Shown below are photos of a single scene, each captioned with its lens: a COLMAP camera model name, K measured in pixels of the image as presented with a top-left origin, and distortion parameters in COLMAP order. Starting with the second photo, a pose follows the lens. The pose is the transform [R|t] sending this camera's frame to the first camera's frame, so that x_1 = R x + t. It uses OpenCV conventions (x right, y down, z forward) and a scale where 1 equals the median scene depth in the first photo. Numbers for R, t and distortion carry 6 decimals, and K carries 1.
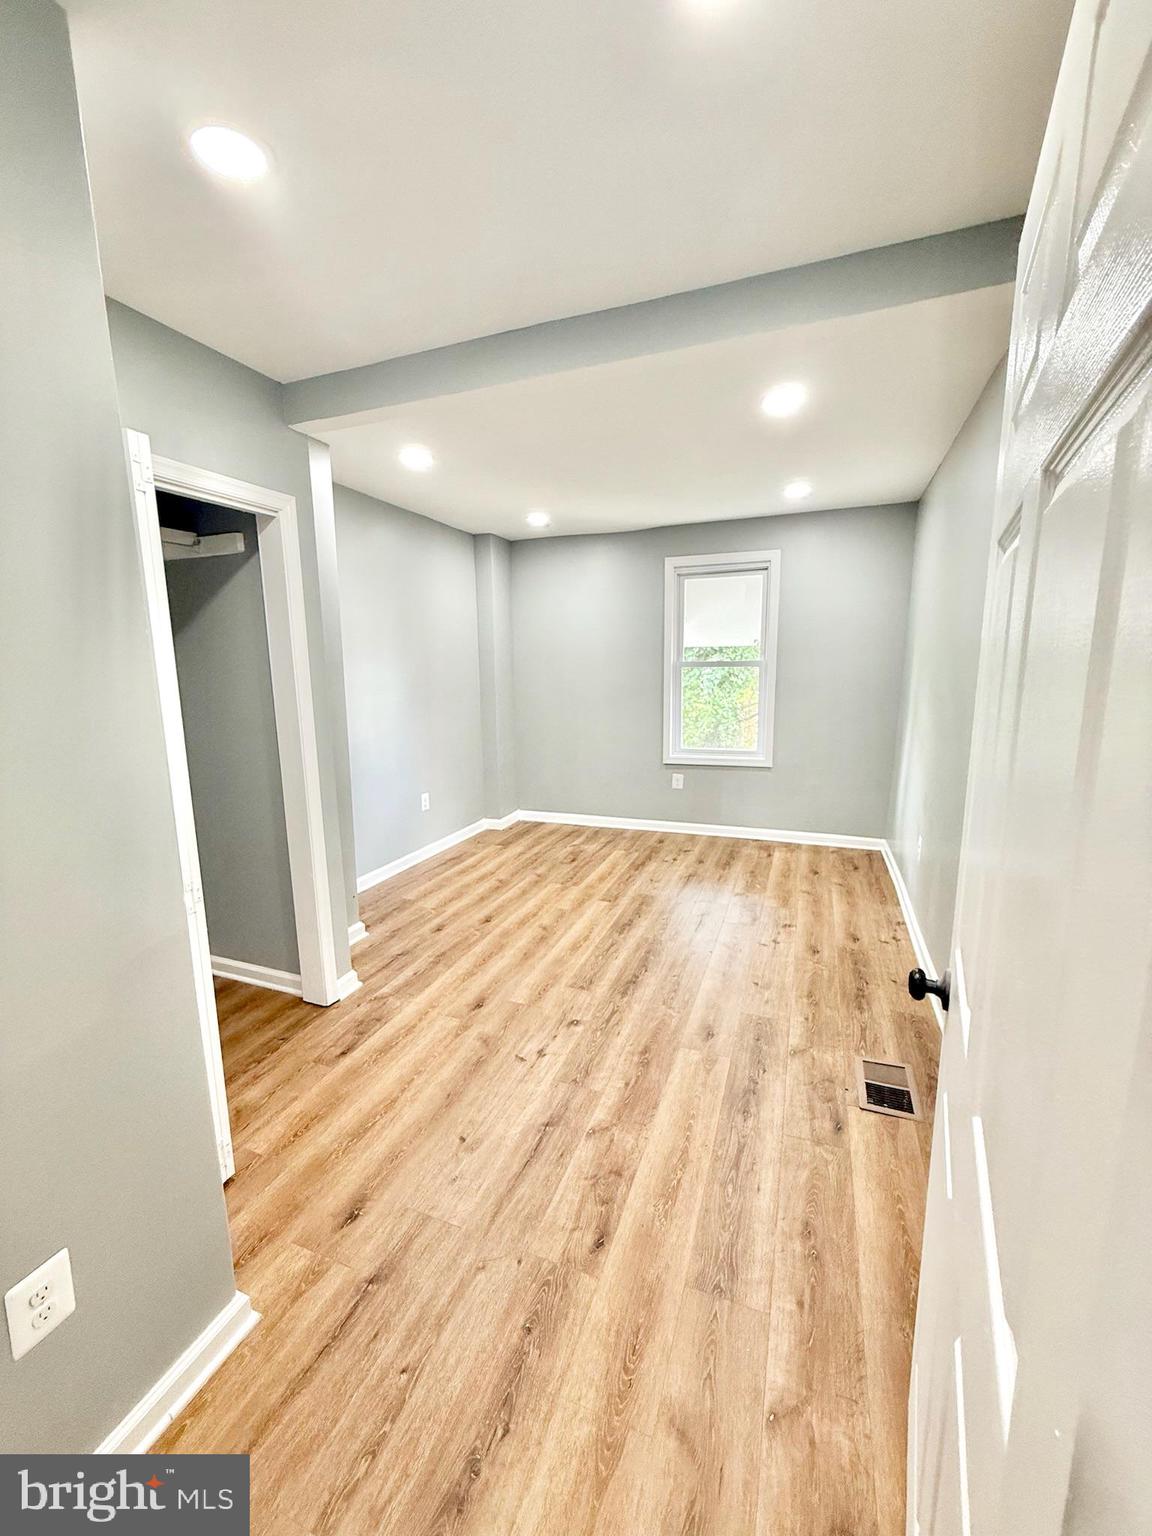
lens RADIAL K [[614.5, 0, 570.7], [0, 614.5, 764.1], [0, 0, 1]] dist [0.002559, 0.000090]
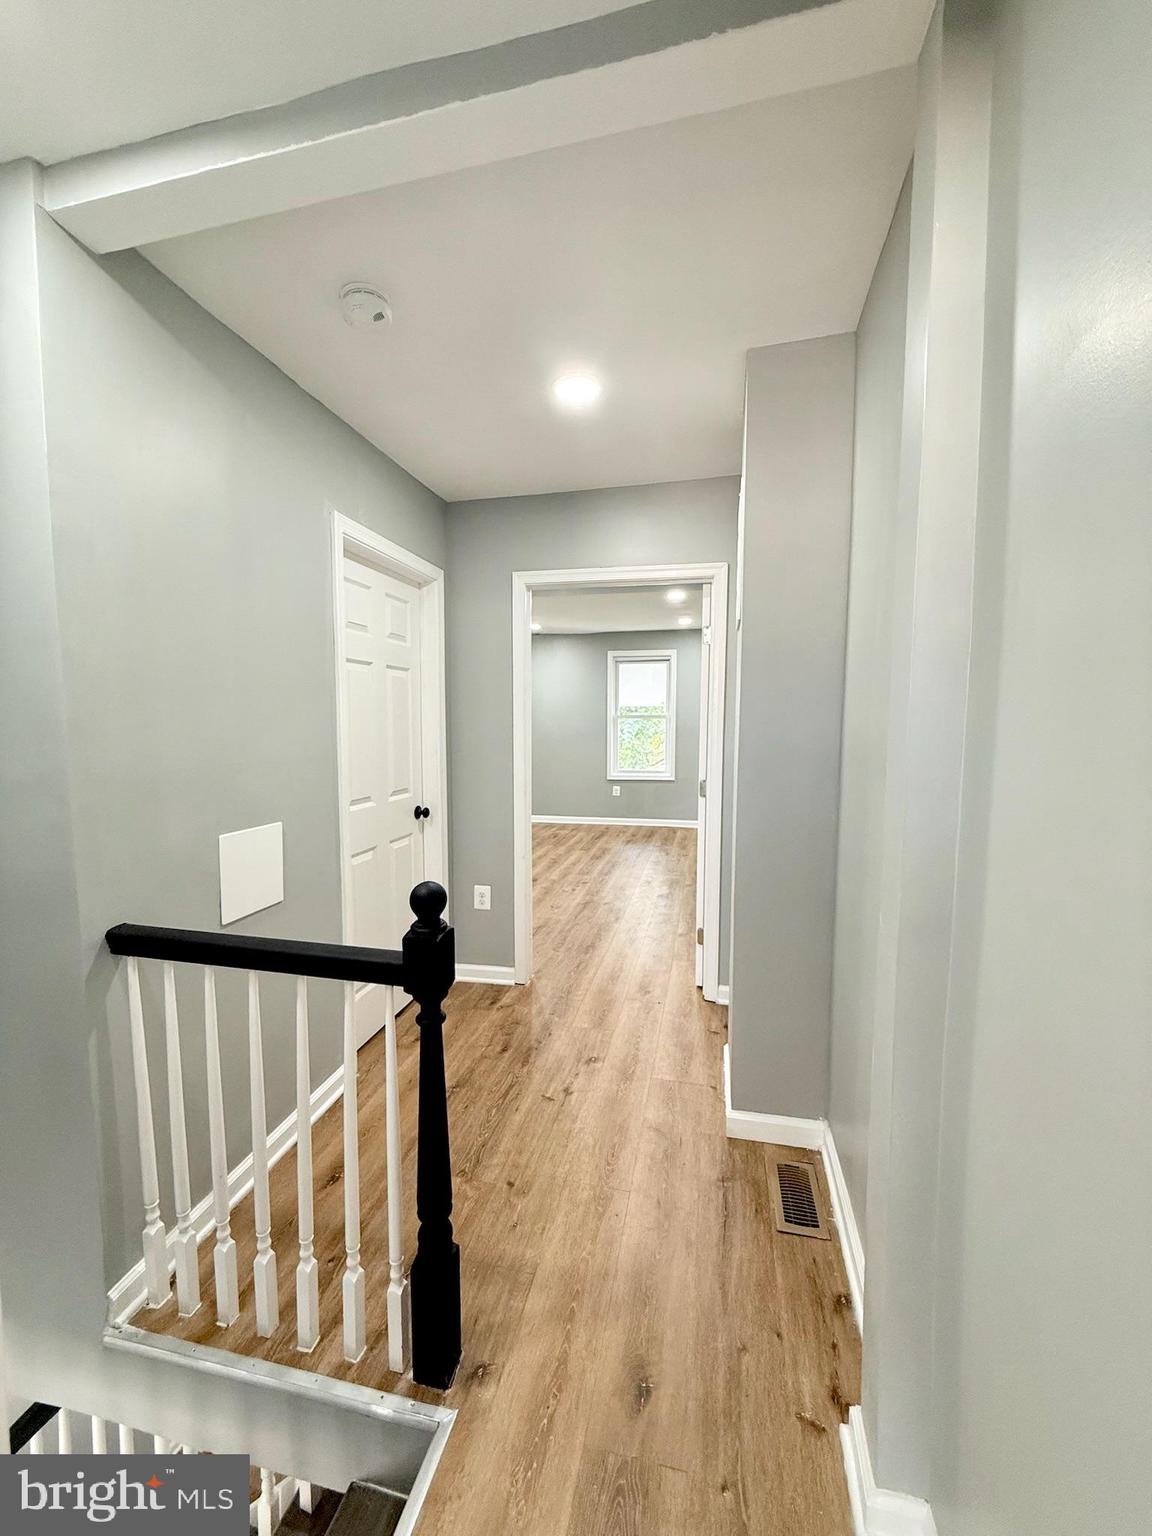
lens RADIAL K [[614.5, 0, 570.7], [0, 614.5, 764.1], [0, 0, 1]] dist [0.002559, 0.000090]
pose [[0.988800, 0.007203, 0.149074, -0.351965], [0.007203, 0.995368, -0.095873, 0.221541], [-0.149074, 0.095872, 0.984167, -1.059158]]
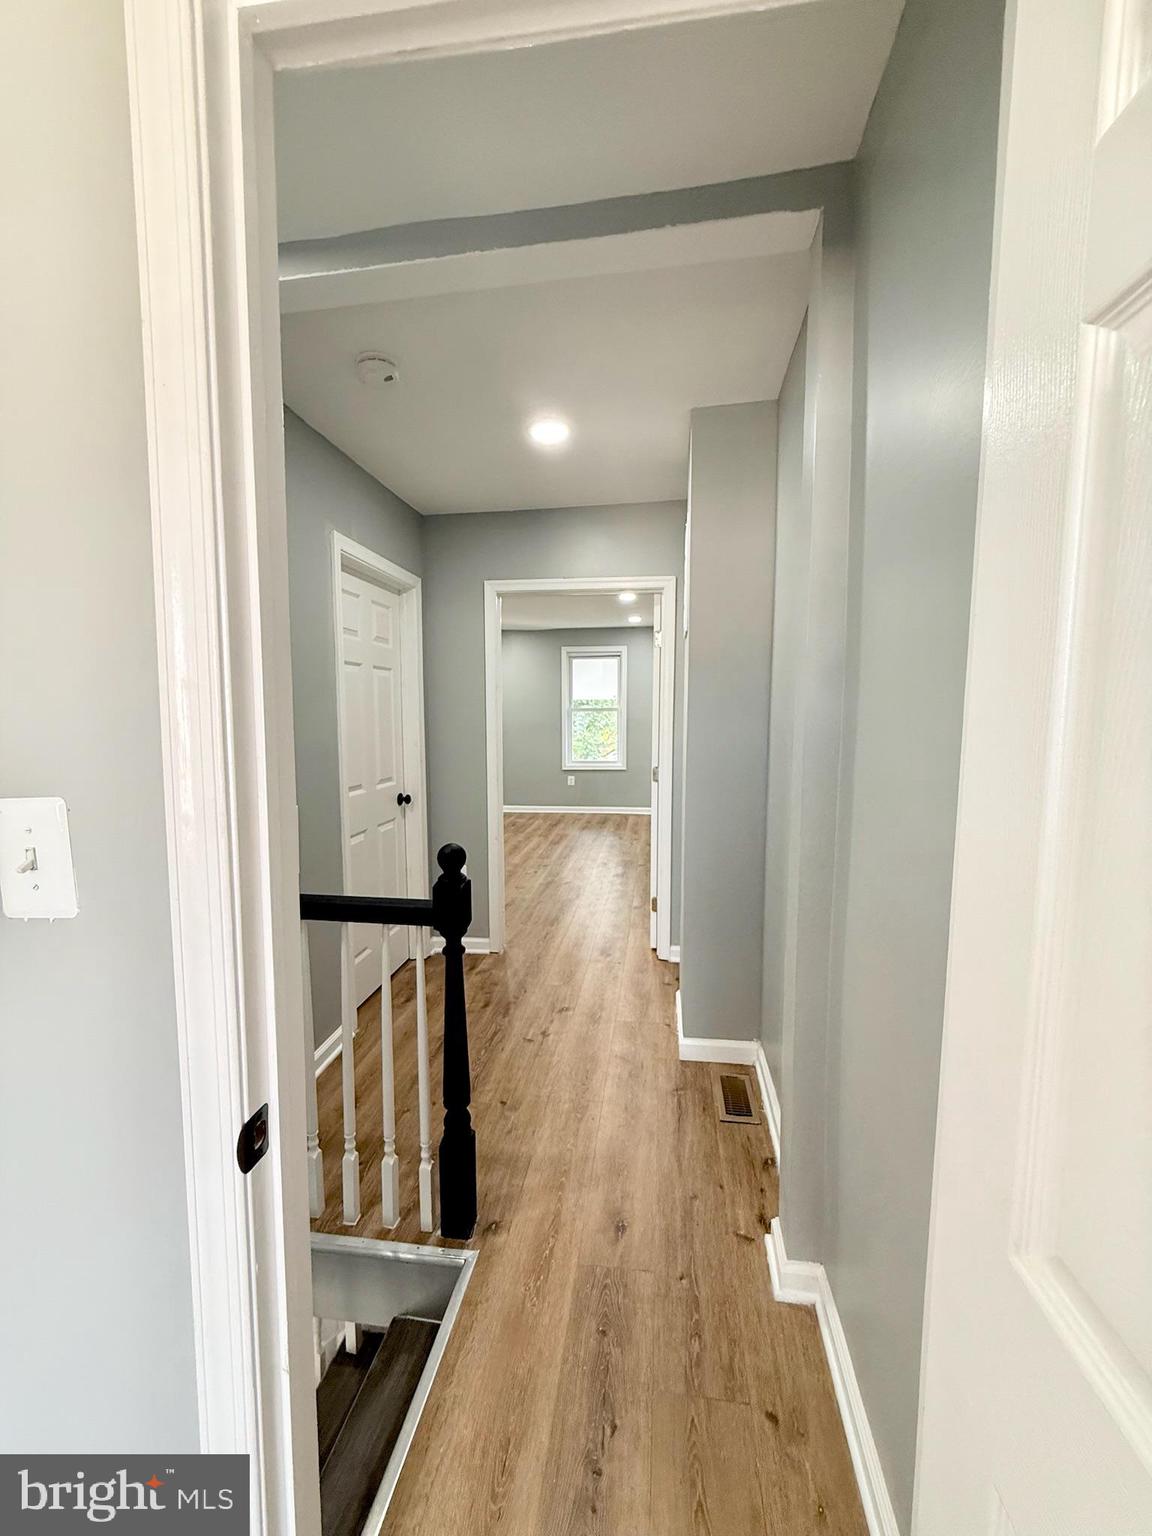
lens RADIAL K [[614.5, 0, 570.7], [0, 614.5, 764.1], [0, 0, 1]] dist [0.002559, 0.000090]
pose [[0.972995, -0.005649, 0.230757, -0.414653], [0.025167, 0.996337, -0.081724, 0.240004], [-0.229450, 0.085325, 0.969573, -1.191242]]
